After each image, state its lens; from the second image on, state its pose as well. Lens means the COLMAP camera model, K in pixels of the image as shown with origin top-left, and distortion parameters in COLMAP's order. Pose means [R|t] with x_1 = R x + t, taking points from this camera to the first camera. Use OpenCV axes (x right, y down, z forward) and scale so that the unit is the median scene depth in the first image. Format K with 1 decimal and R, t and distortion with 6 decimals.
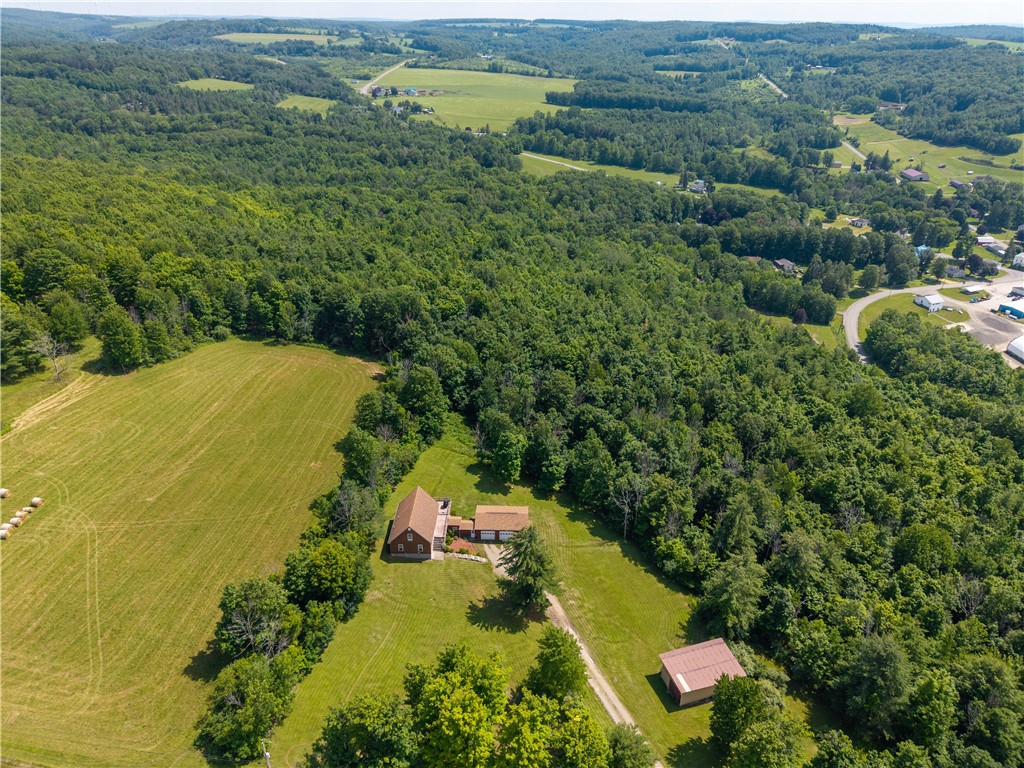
lens RADIAL K [[685.8, 0, 514.0], [0, 685.8, 384.9], [0, 0, 1]] dist [0.036029, -0.028731]
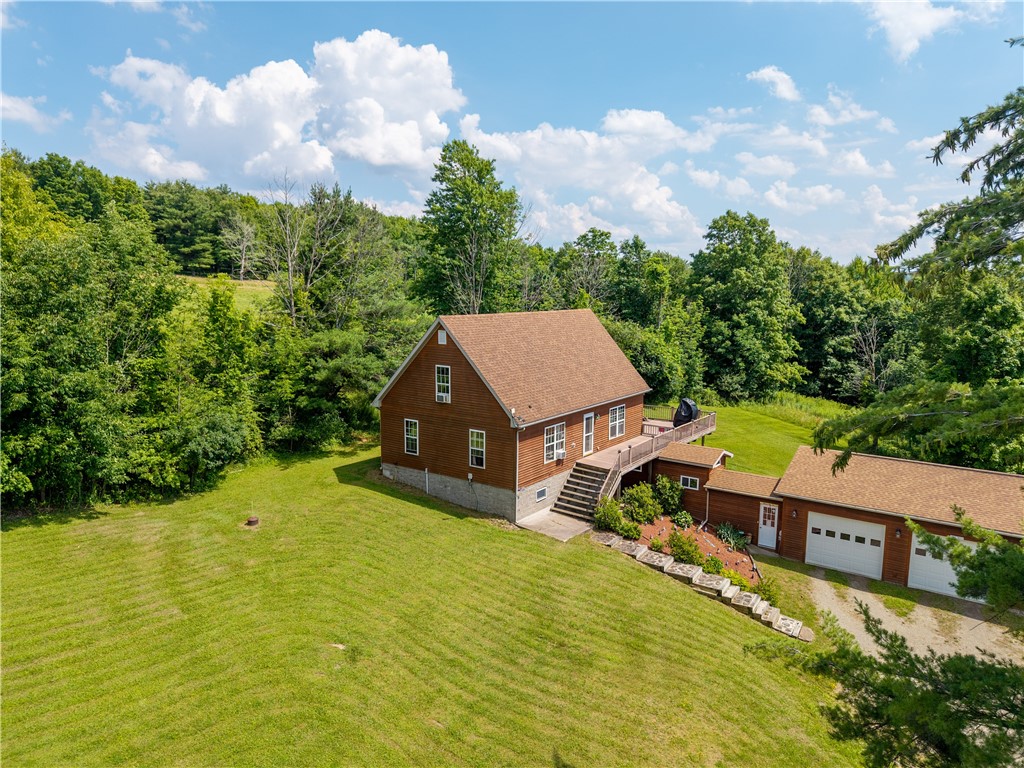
lens RADIAL K [[685.8, 0, 511.6], [0, 685.8, 380.7], [0, 0, 1]] dist [0.036029, -0.028731]
pose [[0.818975, 0.076149, -0.568754, -0.004009], [-0.265966, 0.928636, -0.258644, 0.160273], [0.508470, 0.363093, 0.780783, 0.492989]]
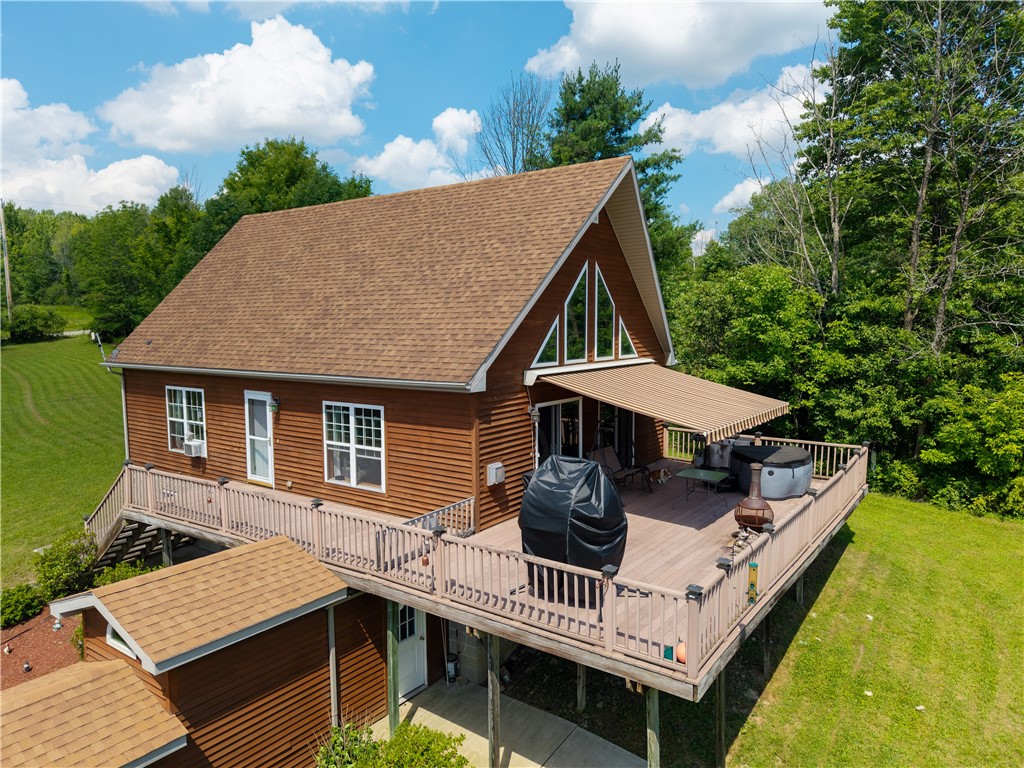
lens RADIAL K [[685.8, 0, 512.1], [0, 685.8, 389.2], [0, 0, 1]] dist [0.036029, -0.028731]
pose [[-0.565647, 0.074623, -0.821264, -0.031622], [-0.380866, 0.859677, 0.340436, 0.093606], [0.731427, 0.505358, -0.457852, 0.662922]]
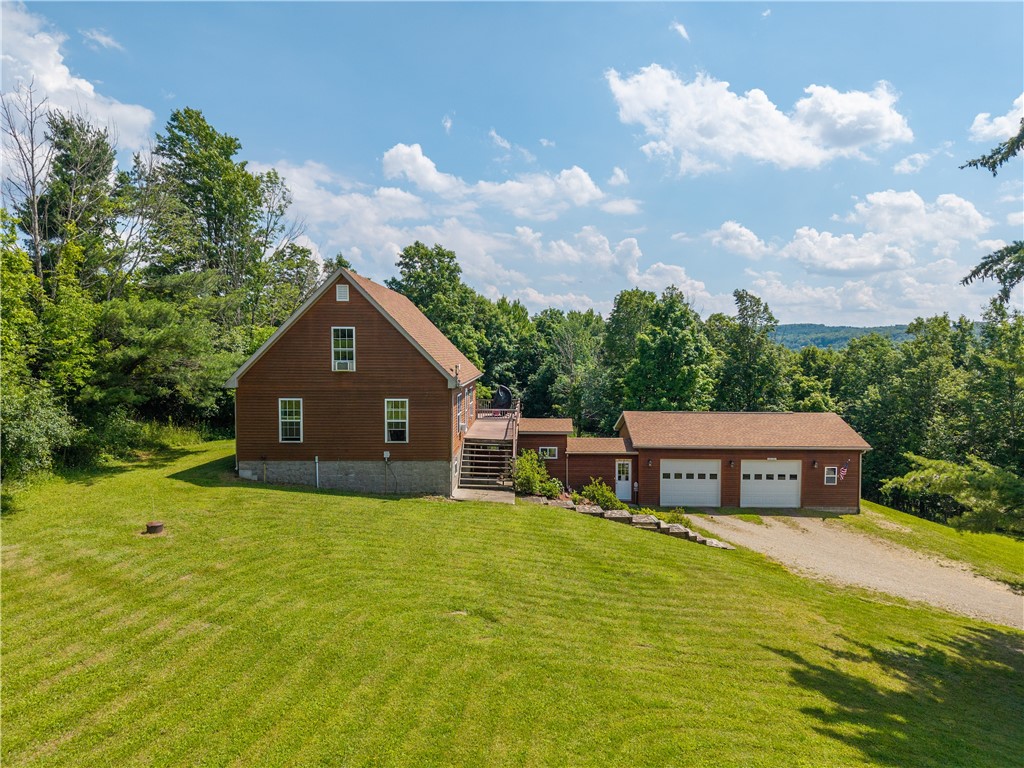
lens RADIAL K [[685.8, 0, 514.7], [0, 685.8, 381.3], [0, 0, 1]] dist [0.036029, -0.028731]
pose [[0.999986, -0.005069, -0.001266, -0.061518], [0.004046, 0.904631, -0.426176, 0.182307], [0.003305, 0.426165, 0.904640, 0.491142]]
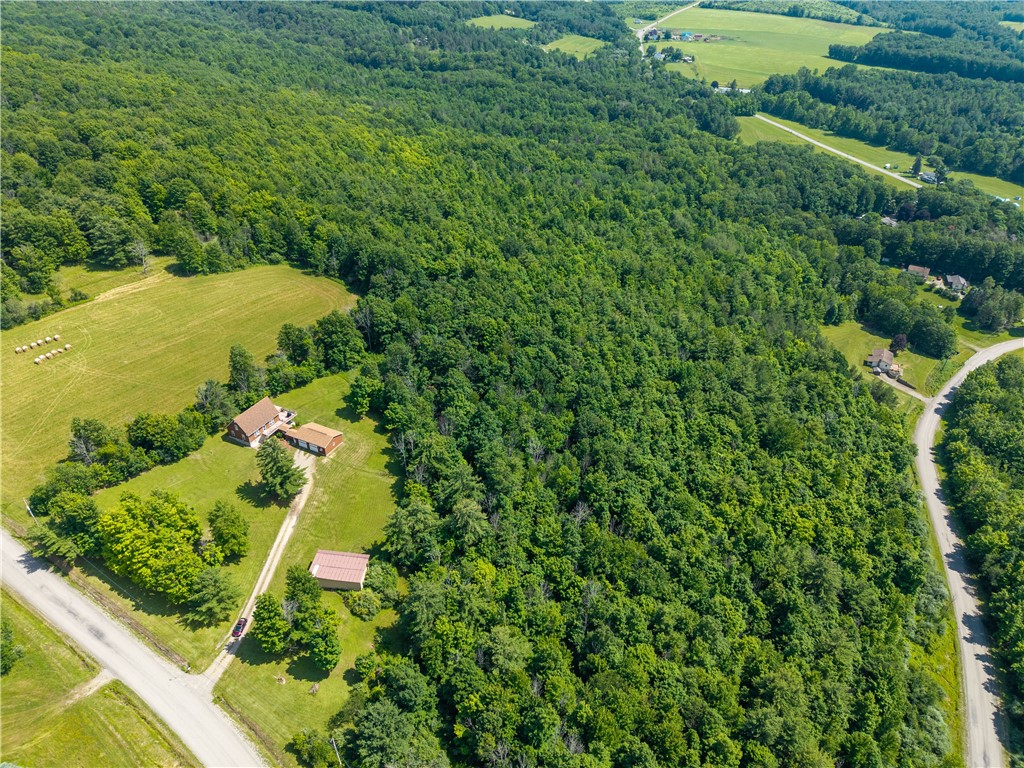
lens RADIAL K [[685.8, 0, 511.9], [0, 685.8, 383.2], [0, 0, 1]] dist [0.036029, -0.028731]
pose [[0.904428, 0.232515, -0.357695, 0.502841], [-0.202724, 0.971951, 0.119219, -0.090456], [0.375383, -0.035311, 0.926197, -0.061431]]
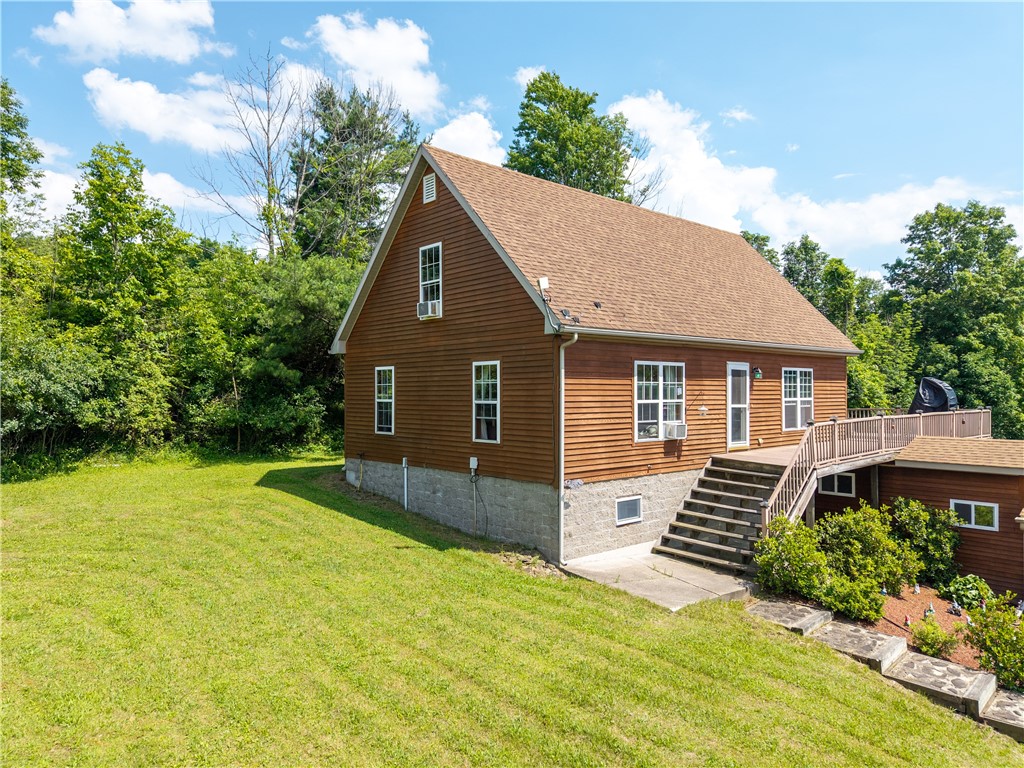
lens RADIAL K [[685.8, 0, 515.0], [0, 685.8, 387.0], [0, 0, 1]] dist [0.036029, -0.028731]
pose [[0.680959, -0.013826, -0.732191, -0.035372], [-0.334131, 0.883821, -0.327441, 0.158365], [0.651653, 0.467621, 0.597225, 0.559292]]
